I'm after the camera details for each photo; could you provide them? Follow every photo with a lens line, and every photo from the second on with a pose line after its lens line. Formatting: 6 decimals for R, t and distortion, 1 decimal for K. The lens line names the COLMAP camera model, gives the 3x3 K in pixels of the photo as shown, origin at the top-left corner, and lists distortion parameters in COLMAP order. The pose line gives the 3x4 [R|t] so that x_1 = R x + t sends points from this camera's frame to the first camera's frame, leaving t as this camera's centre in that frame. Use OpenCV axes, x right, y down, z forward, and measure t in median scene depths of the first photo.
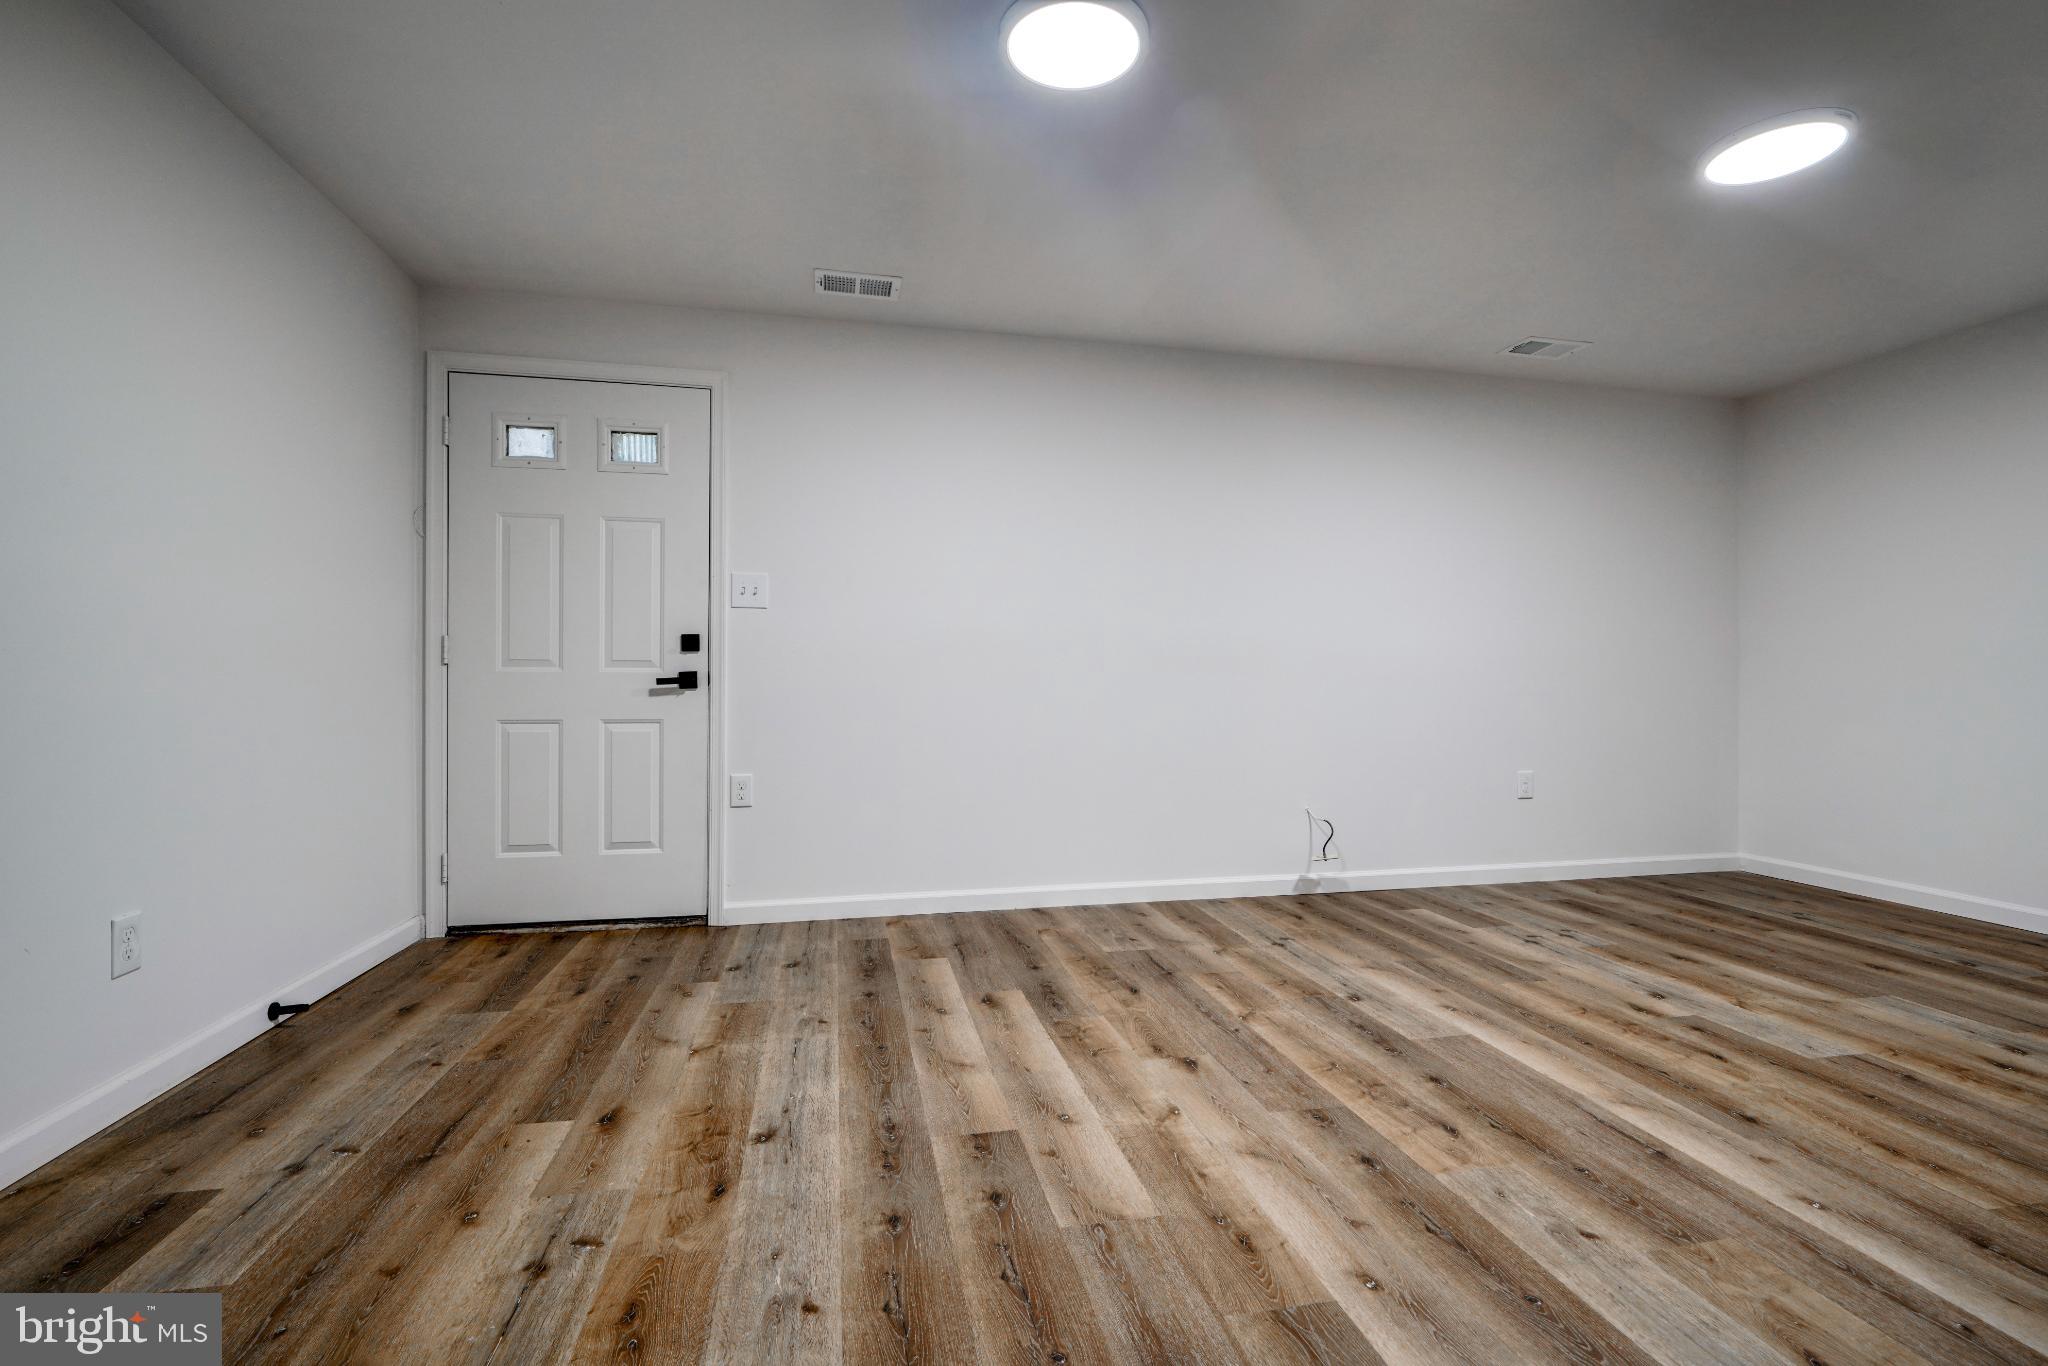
lens RADIAL K [[912.8, 0, 1021.7], [0, 912.8, 681.2], [0, 0, 1]] dist [-0.014303, 0.006443]
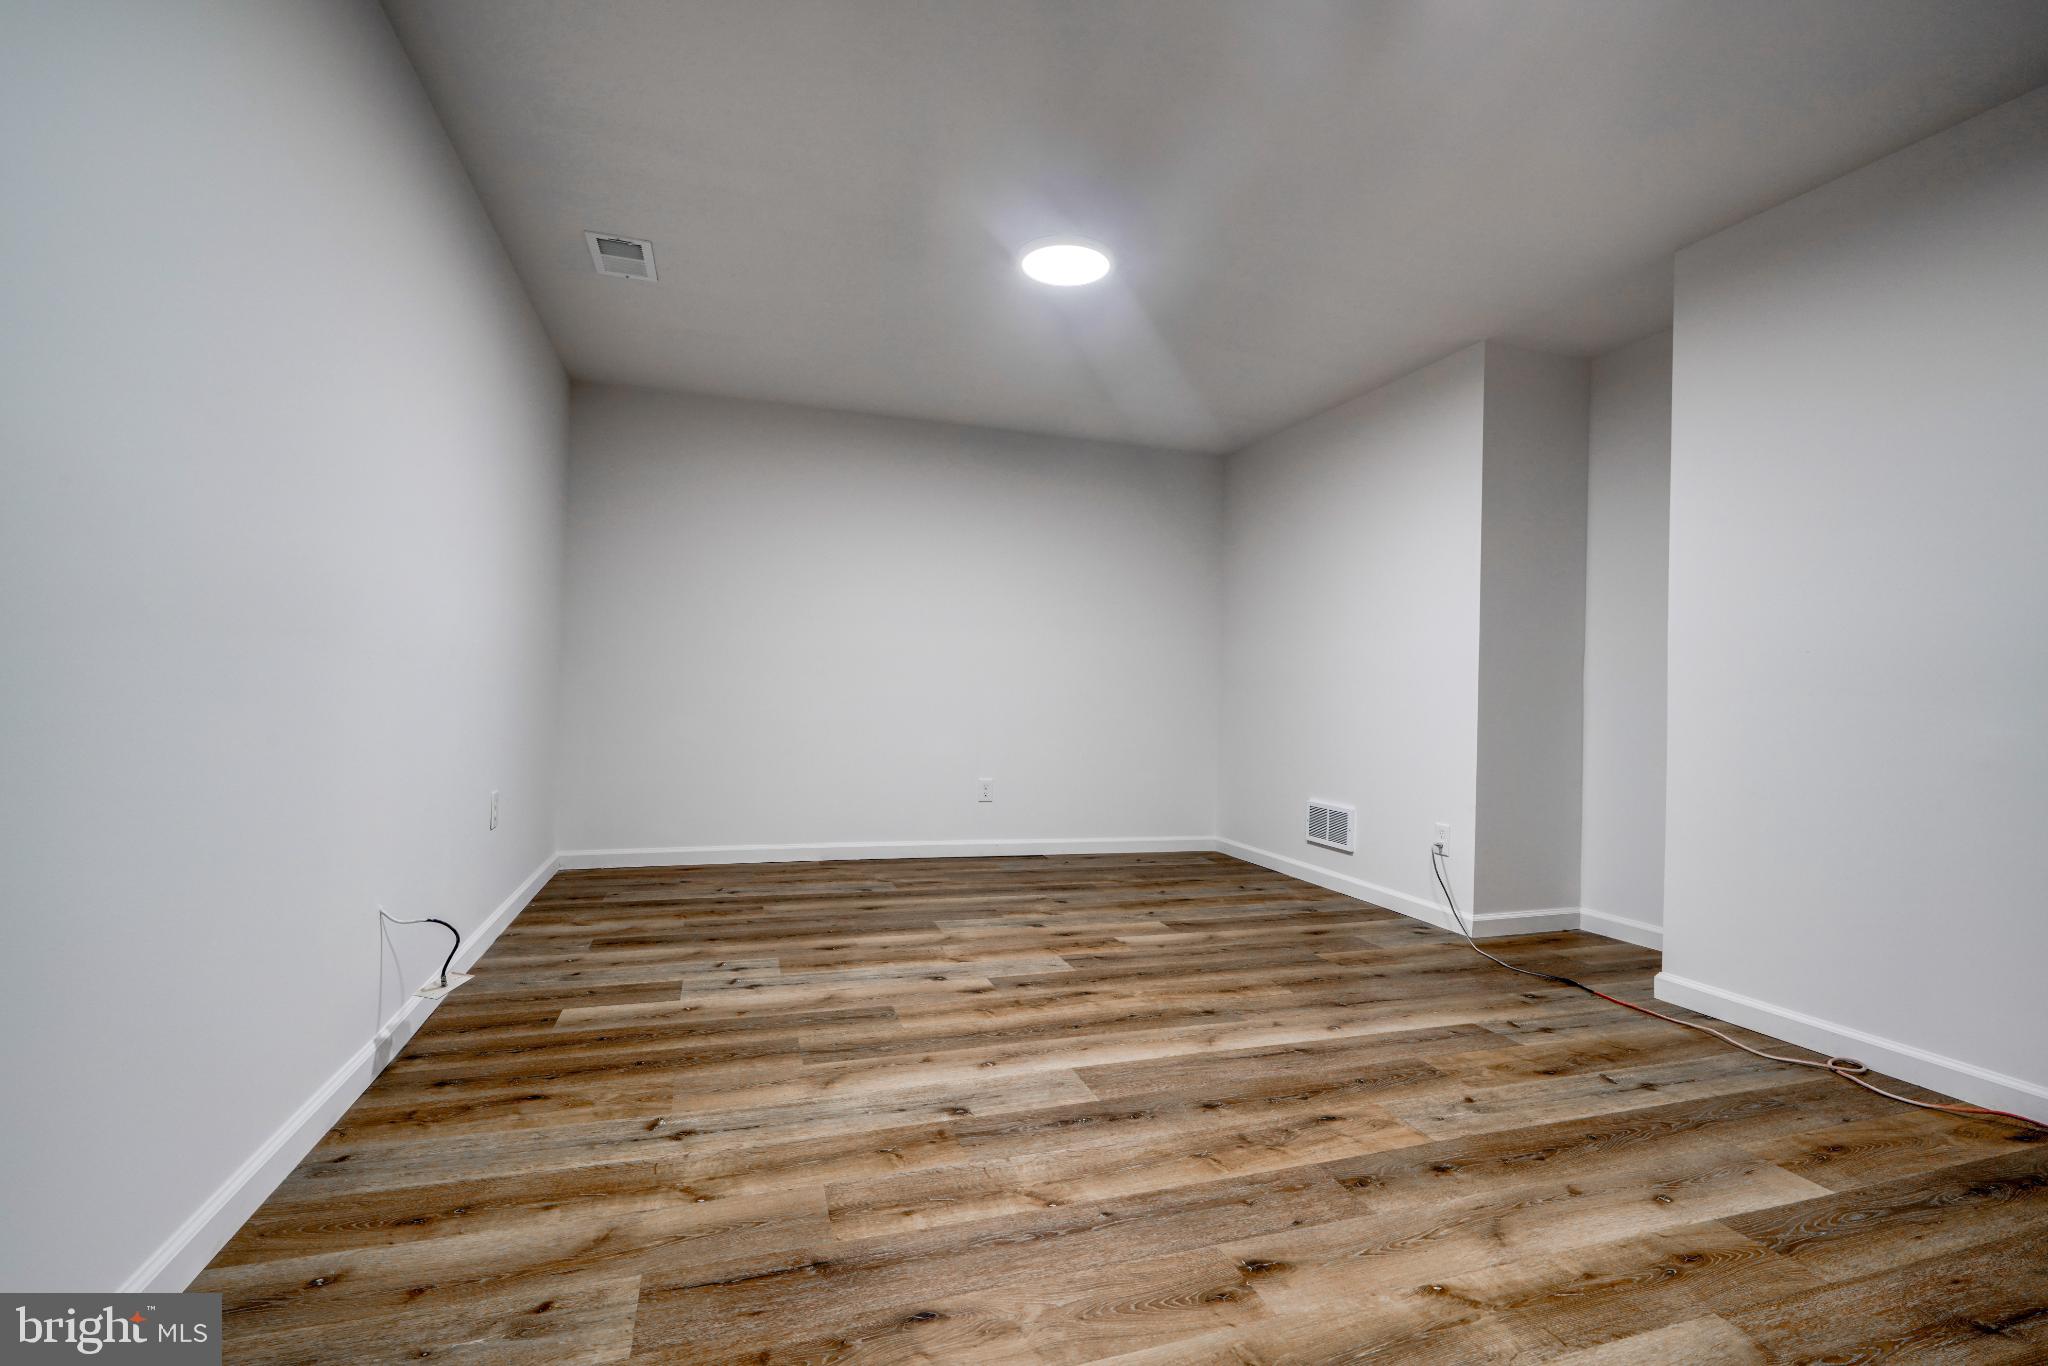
lens RADIAL K [[912.8, 0, 1021.7], [0, 912.8, 681.2], [0, 0, 1]] dist [-0.014303, 0.006443]
pose [[-0.105117, 0.002520, 0.994457, -0.415574], [-0.021801, 0.999751, -0.004838, 0.002941], [-0.994221, -0.022189, -0.105036, 1.150254]]
